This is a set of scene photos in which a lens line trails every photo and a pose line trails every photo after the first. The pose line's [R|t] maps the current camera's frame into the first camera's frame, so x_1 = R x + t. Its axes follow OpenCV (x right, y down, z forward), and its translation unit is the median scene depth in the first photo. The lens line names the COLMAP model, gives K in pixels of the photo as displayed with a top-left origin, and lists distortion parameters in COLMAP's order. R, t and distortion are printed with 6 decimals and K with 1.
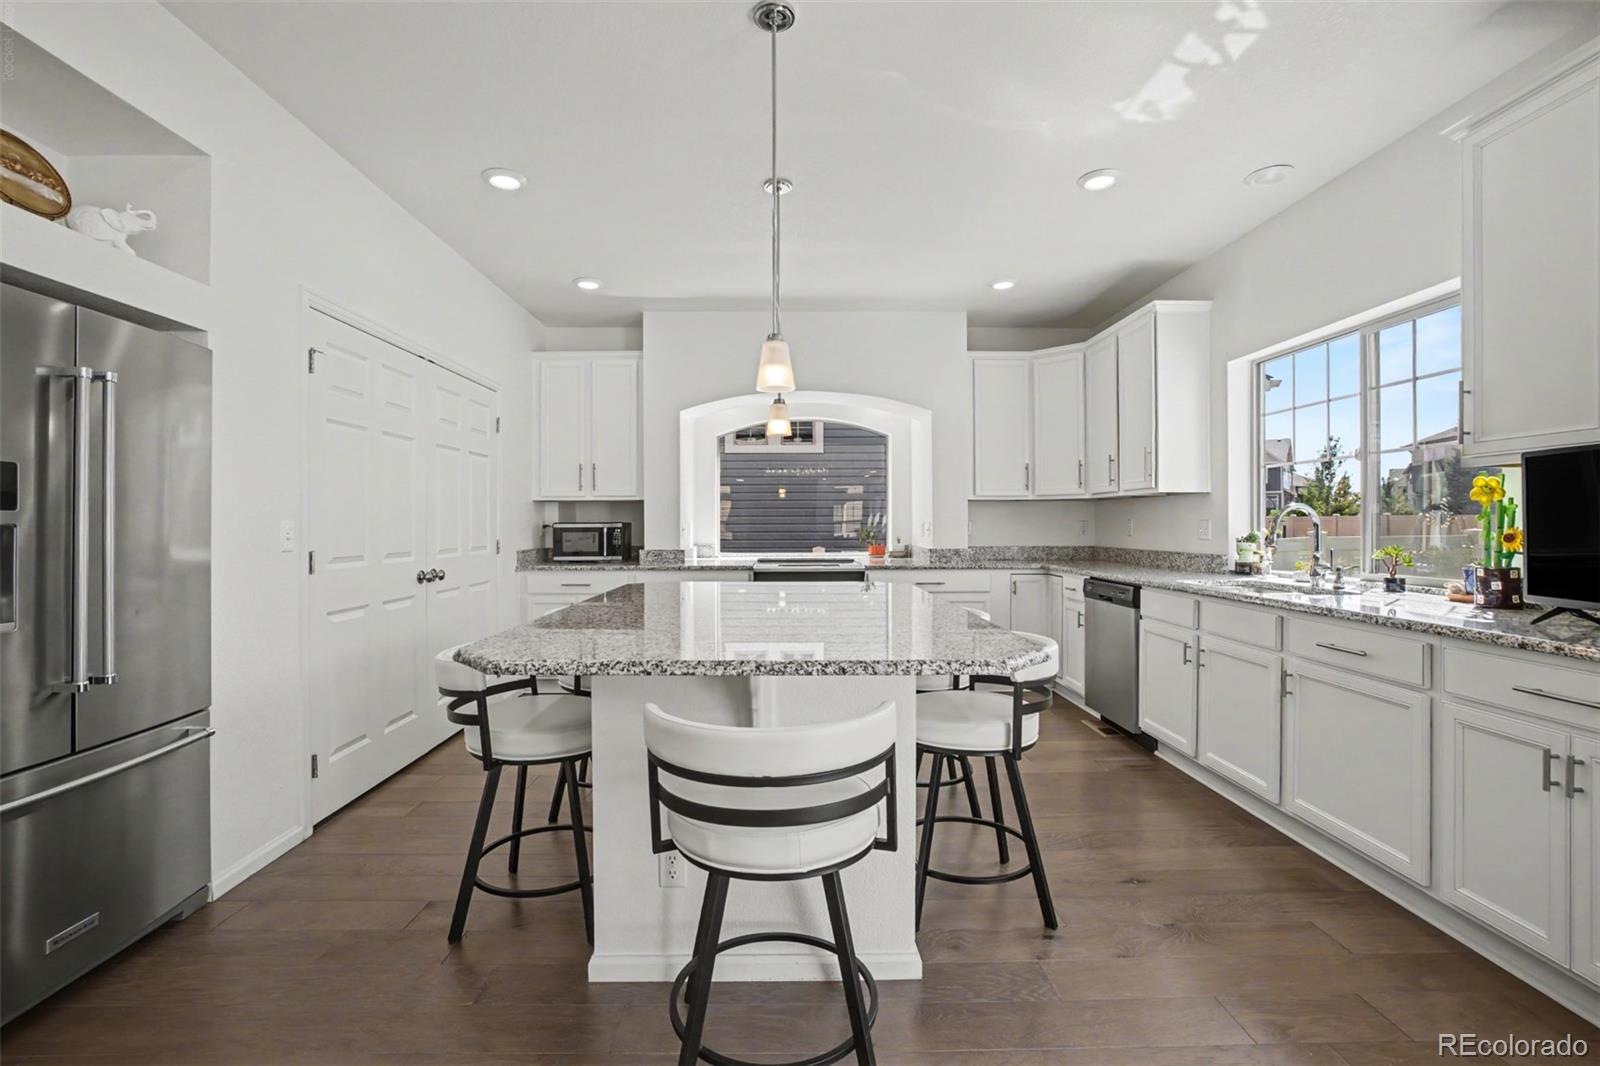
lens RADIAL K [[721.8, 0, 787.8], [0, 721.8, 526.7], [0, 0, 1]] dist [-0.046937, 0.022582]
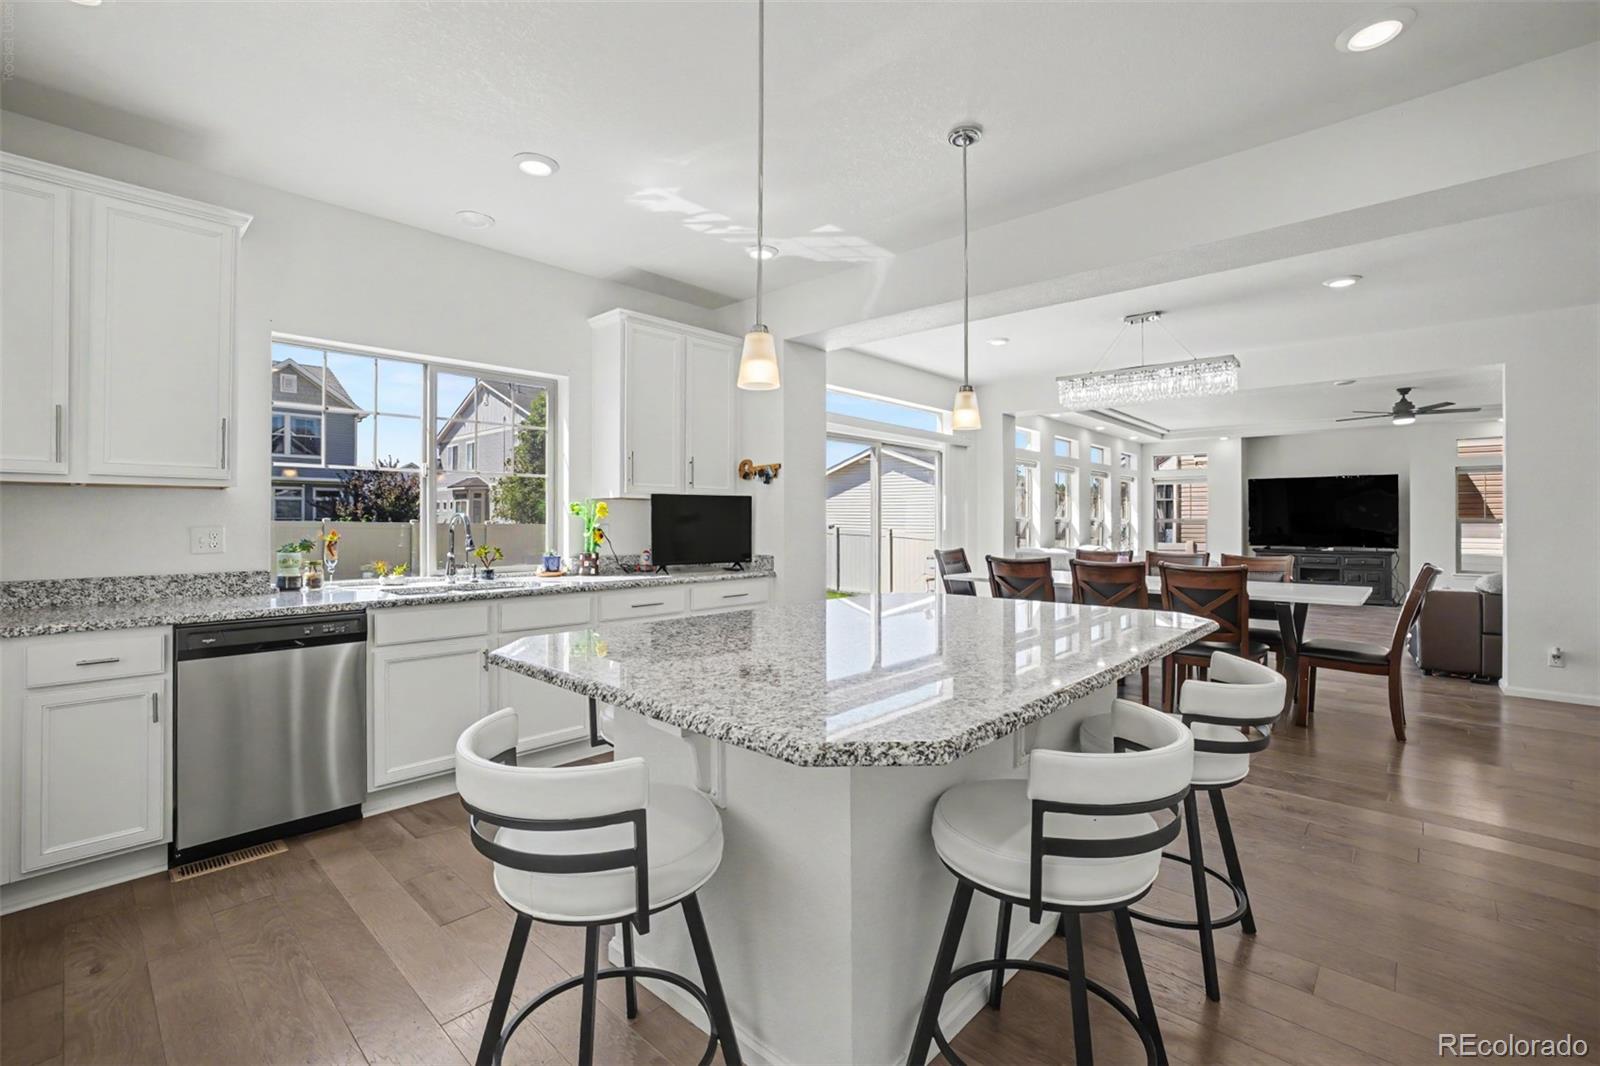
lens RADIAL K [[695.0, 0, 789.0], [0, 695.0, 524.7], [0, 0, 1]] dist [-0.047937, 0.018983]
pose [[-0.728843, -0.005217, 0.684661, -0.248571], [0.002864, 0.999939, 0.010668, -0.013820], [-0.684675, 0.009736, -0.728783, 0.866132]]
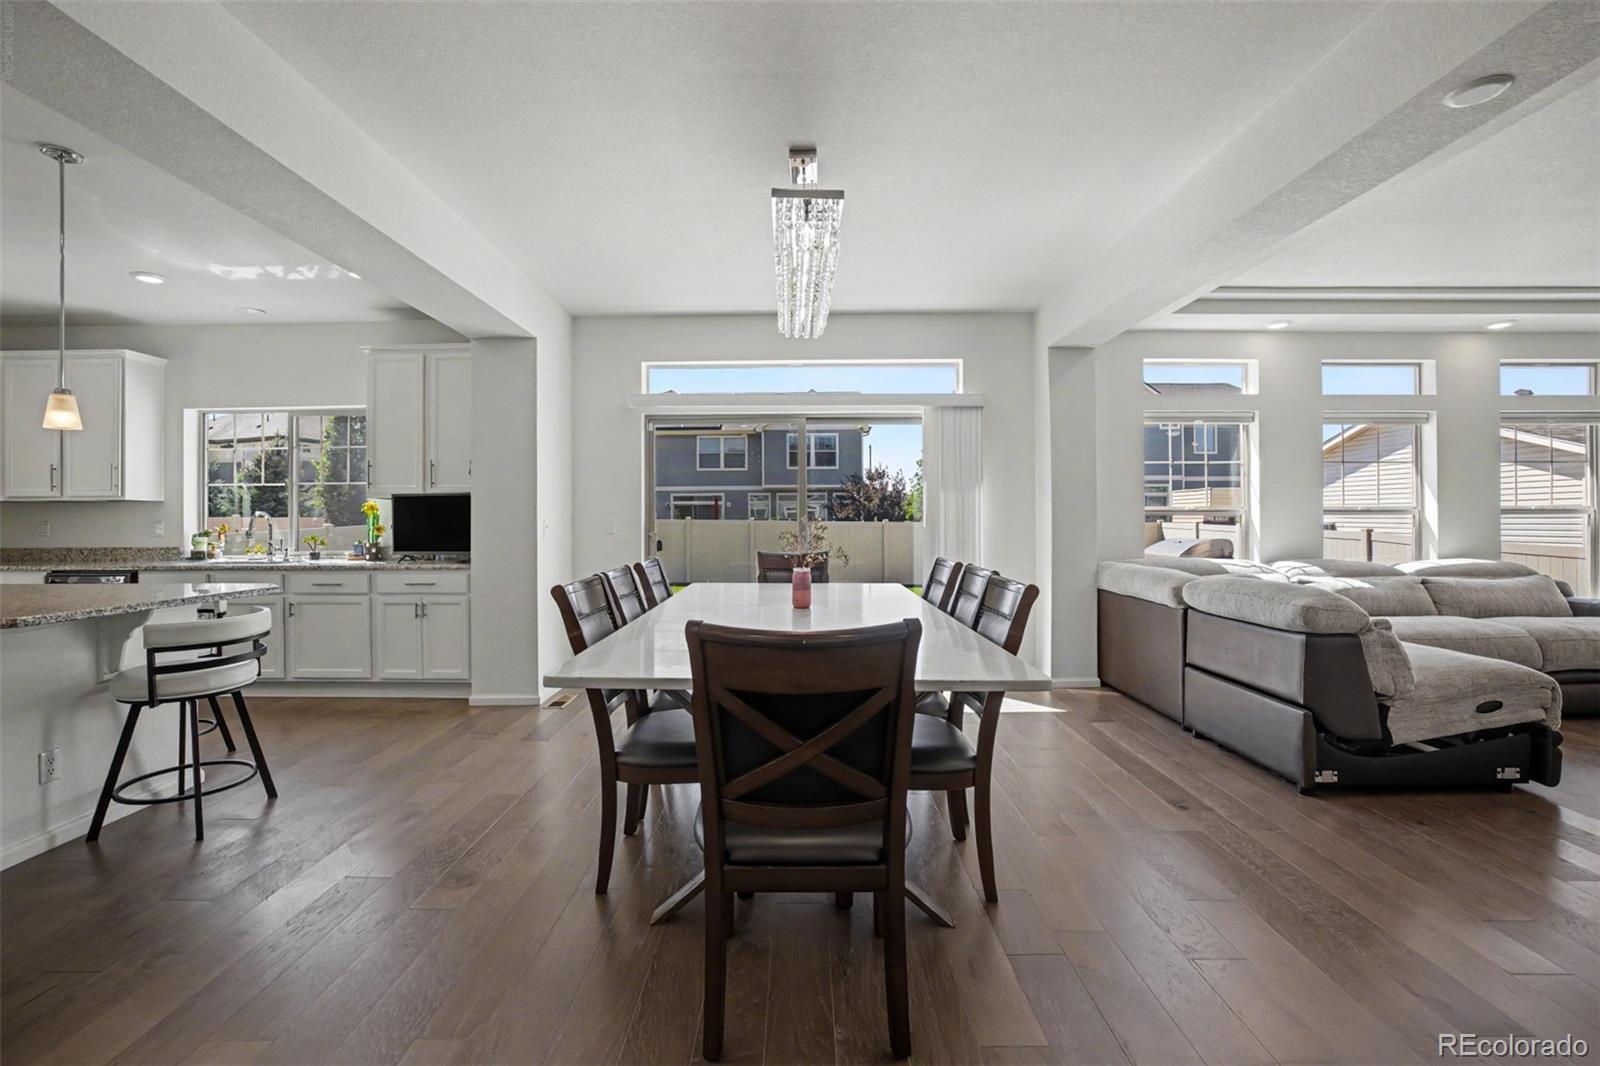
lens RADIAL K [[695.0, 0, 789.0], [0, 695.0, 524.7], [0, 0, 1]] dist [-0.047937, 0.018983]
pose [[0.023298, -0.006464, 0.999708, -0.522601], [0.009193, 0.999938, 0.006252, -0.000555], [-0.999686, 0.009045, 0.023356, -0.172790]]
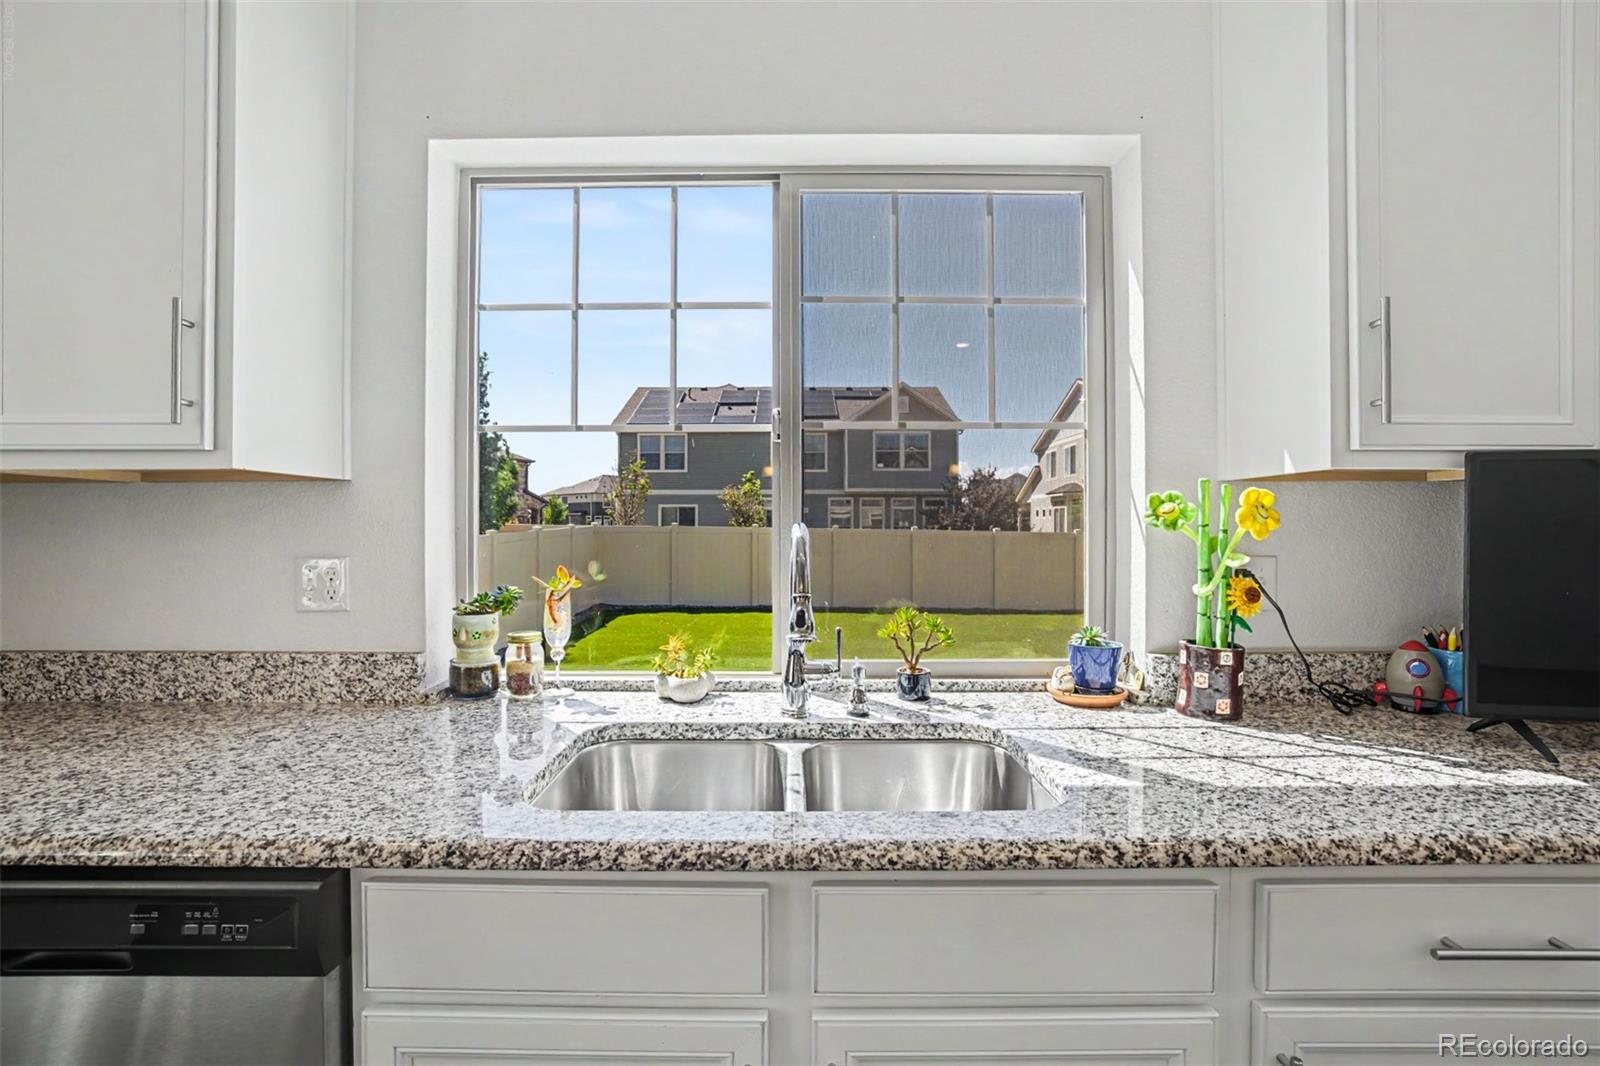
lens RADIAL K [[695.0, 0, 789.0], [0, 695.0, 524.7], [0, 0, 1]] dist [-0.047937, 0.018983]
pose [[0.011441, 0.002824, 0.999931, 0.193877], [0.004919, 0.999984, -0.002881, -0.018721], [-0.999922, 0.004951, 0.011427, 0.605643]]
